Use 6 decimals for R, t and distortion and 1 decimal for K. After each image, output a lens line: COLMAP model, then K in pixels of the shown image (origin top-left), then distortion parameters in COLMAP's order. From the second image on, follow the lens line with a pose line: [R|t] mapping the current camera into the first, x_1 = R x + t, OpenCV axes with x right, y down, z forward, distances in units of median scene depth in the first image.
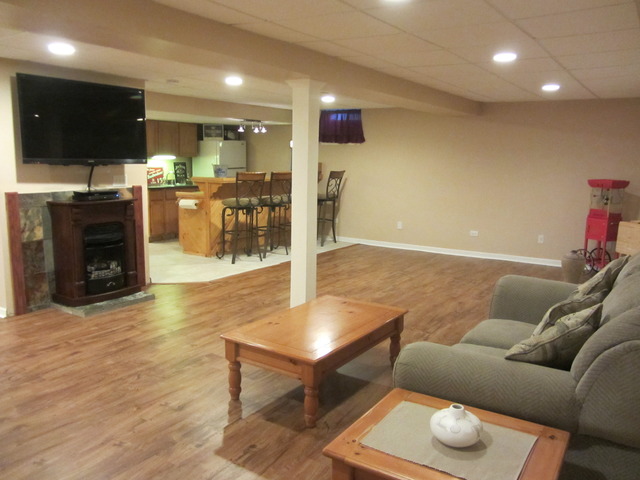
lens RADIAL K [[525.9, 0, 322.8], [0, 525.9, 235.1], [0, 0, 1]] dist [0.002542, -0.055669]
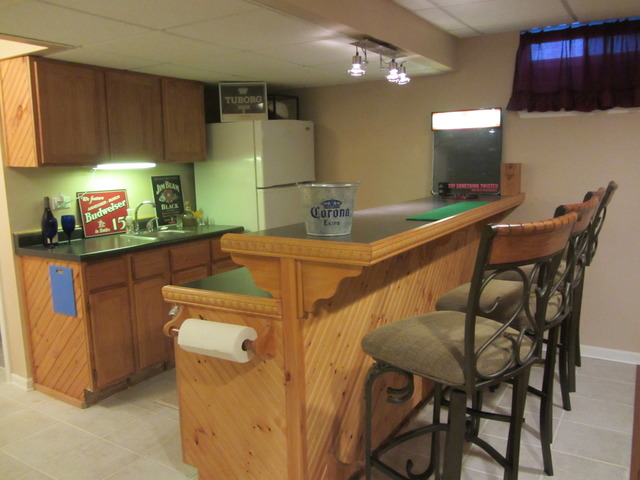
lens RADIAL K [[525.9, 0, 322.8], [0, 525.9, 235.1], [0, 0, 1]] dist [0.002542, -0.055669]
pose [[0.998523, -0.044202, 0.031588, -0.163669], [0.044302, 0.999015, -0.002498, -0.085519], [-0.031446, 0.003894, 0.999498, 0.581015]]
